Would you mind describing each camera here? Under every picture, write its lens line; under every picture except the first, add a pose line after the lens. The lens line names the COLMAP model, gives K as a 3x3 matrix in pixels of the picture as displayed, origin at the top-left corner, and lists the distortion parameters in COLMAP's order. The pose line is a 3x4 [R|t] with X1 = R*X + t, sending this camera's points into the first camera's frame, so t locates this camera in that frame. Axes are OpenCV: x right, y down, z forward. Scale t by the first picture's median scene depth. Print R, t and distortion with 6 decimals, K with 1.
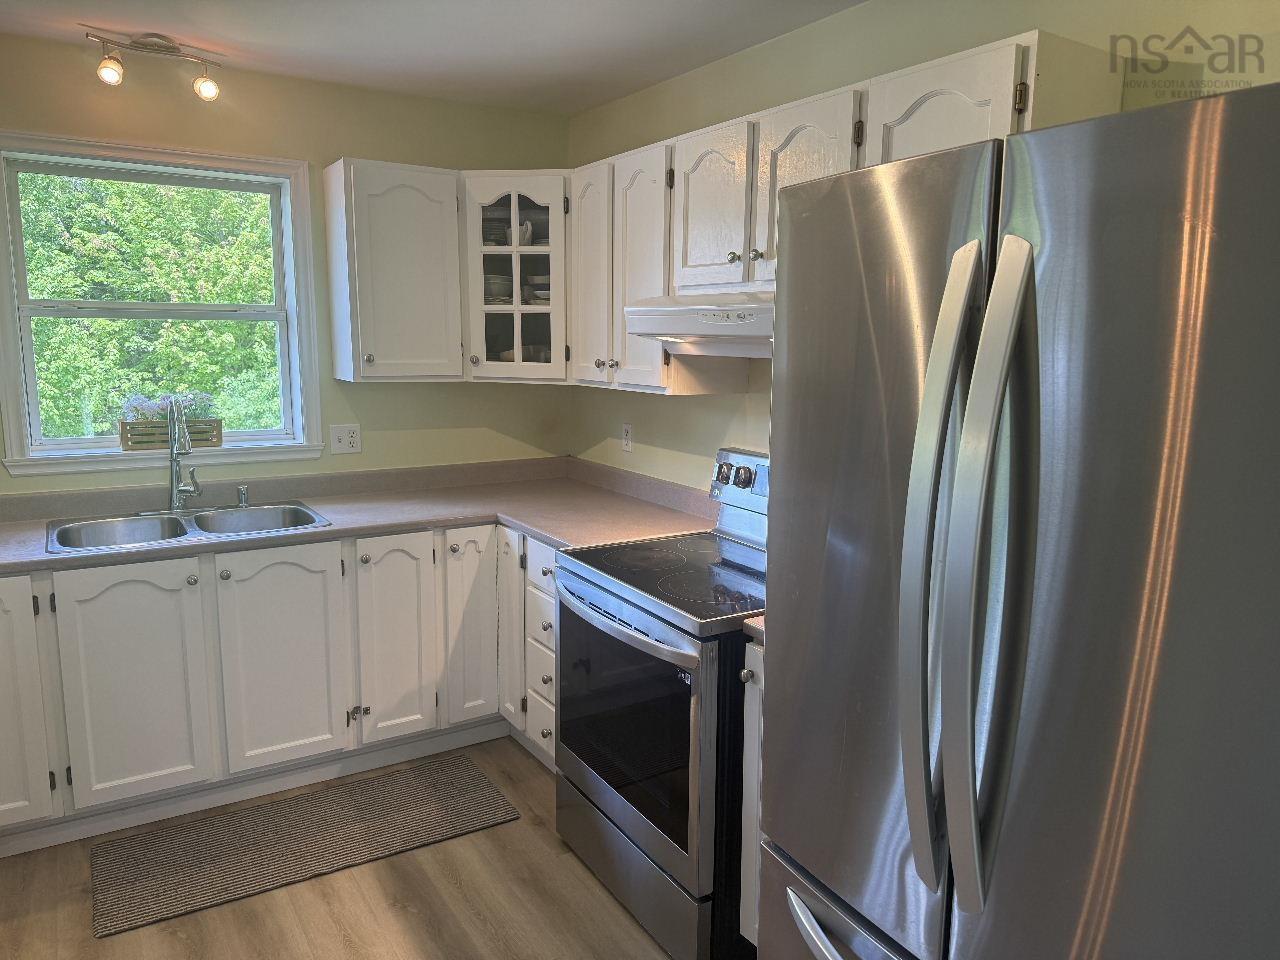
lens RADIAL K [[902.7, 0, 643.4], [0, 902.7, 469.8], [0, 0, 1]] dist [0.001064, -0.007767]
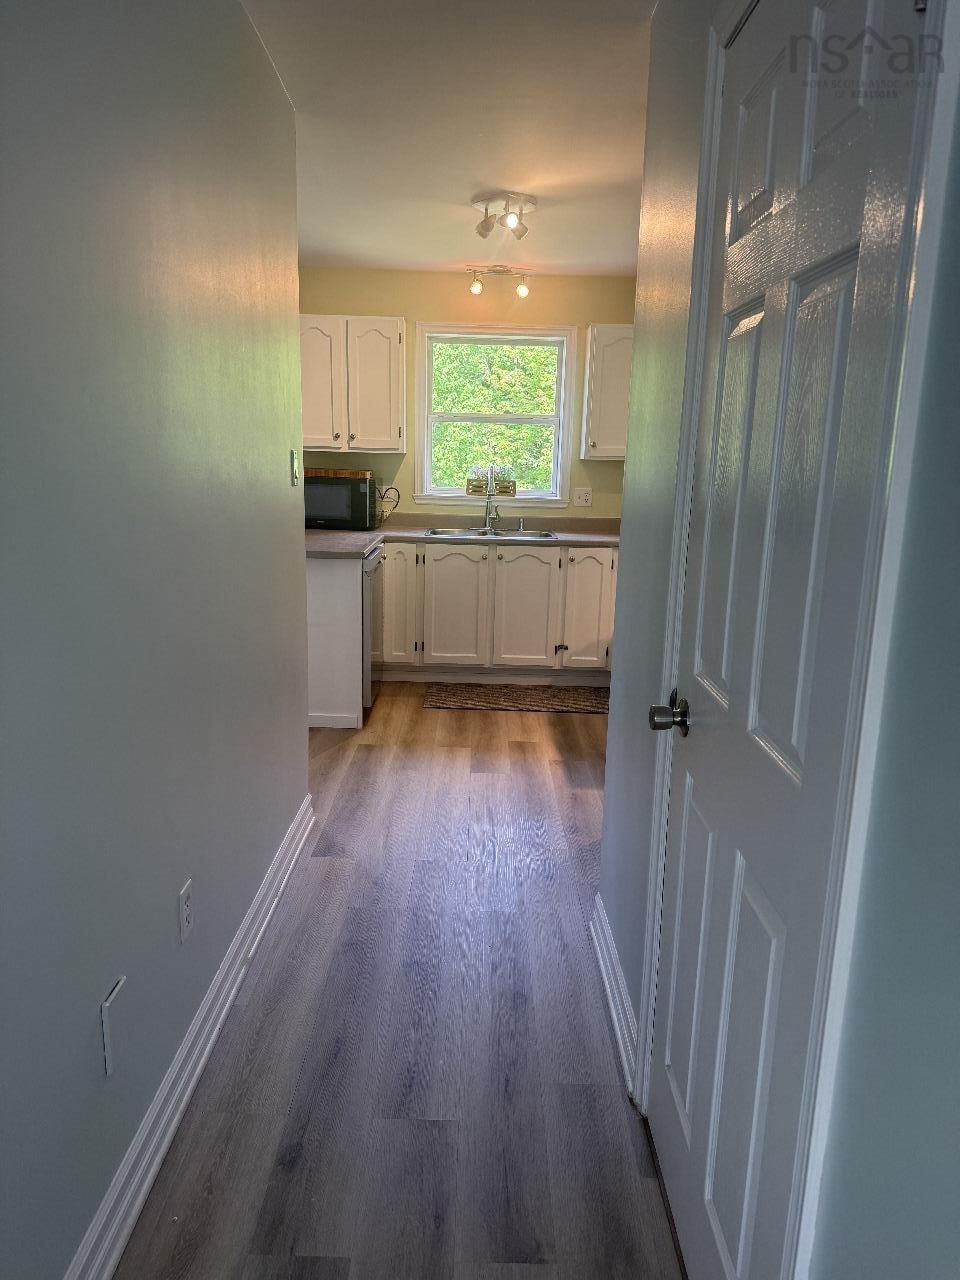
lens RADIAL K [[887.3, 0, 484.7], [0, 887.3, 646.8], [0, 0, 1]] dist [0.063882, -0.085359]
pose [[0.843378, 0.129007, -0.521604, 0.448222], [-0.100430, 0.991490, 0.082839, 0.133544], [0.527851, -0.017480, 0.849157, -0.536586]]
